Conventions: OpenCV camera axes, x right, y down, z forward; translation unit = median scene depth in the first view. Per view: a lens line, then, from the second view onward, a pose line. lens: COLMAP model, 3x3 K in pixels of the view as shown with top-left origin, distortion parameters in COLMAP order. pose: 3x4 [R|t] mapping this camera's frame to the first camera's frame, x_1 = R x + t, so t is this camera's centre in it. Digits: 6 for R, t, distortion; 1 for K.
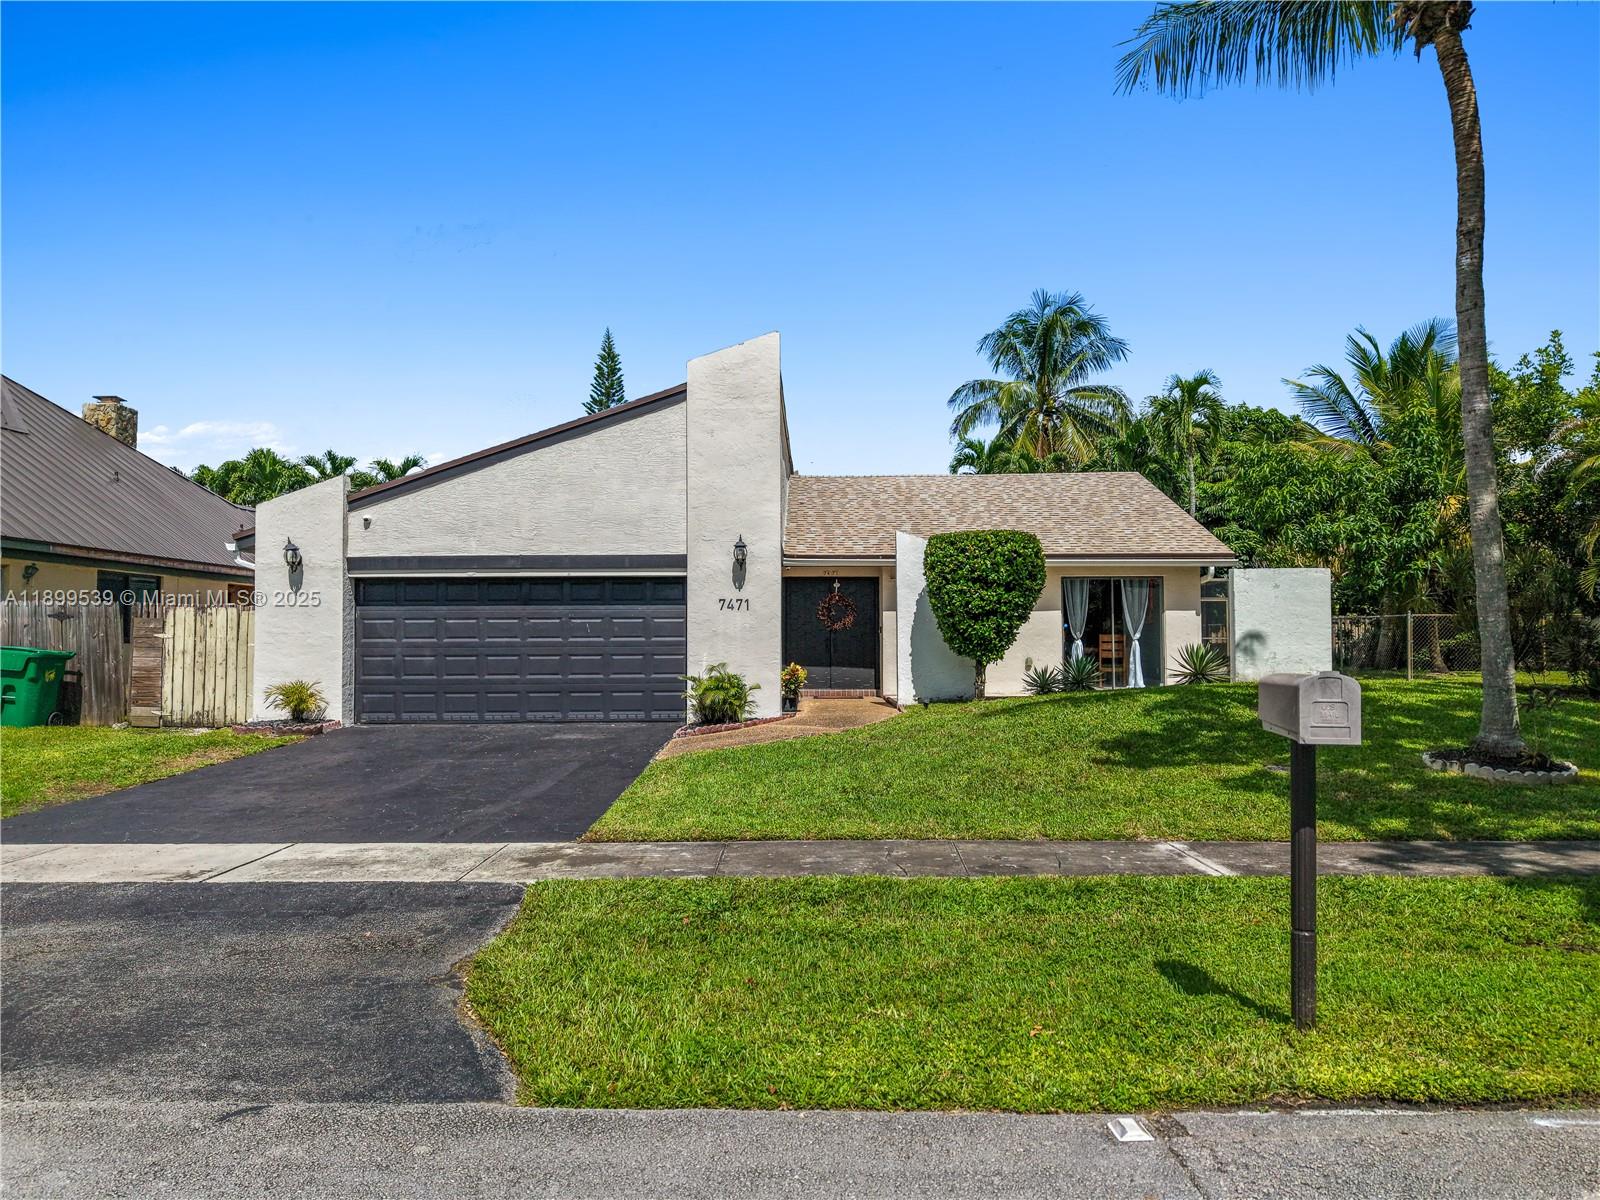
lens RADIAL K [[1097.7, 0, 741.7], [0, 1097.7, 602.9], [0, 0, 1]] dist [0.092638, -0.124398]
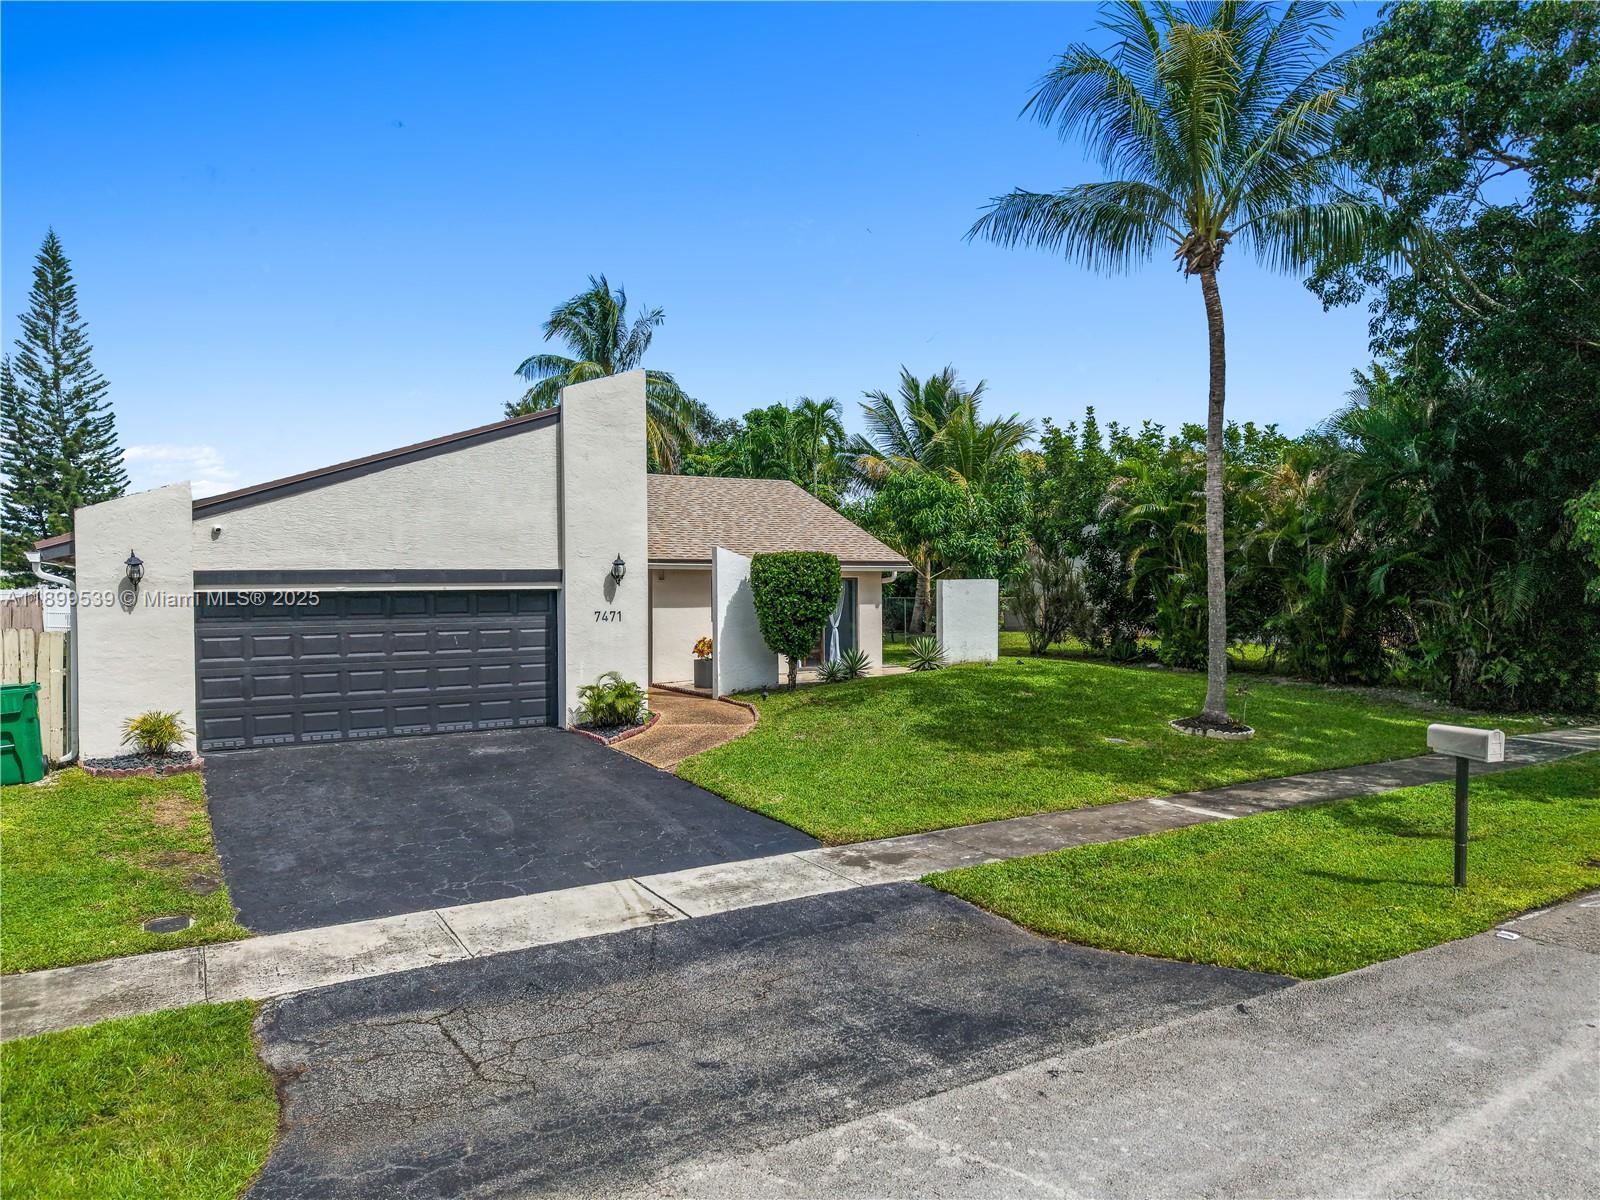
lens RADIAL K [[1114.6, 0, 800.0], [0, 1114.6, 600.0], [0, 0, 1]] dist [0.005180, 0.002893]
pose [[0.846165, -0.011824, 0.532790, -0.424350], [-0.012947, 0.999003, 0.042733, -0.062908], [-0.532764, -0.043058, 0.845168, -0.035396]]
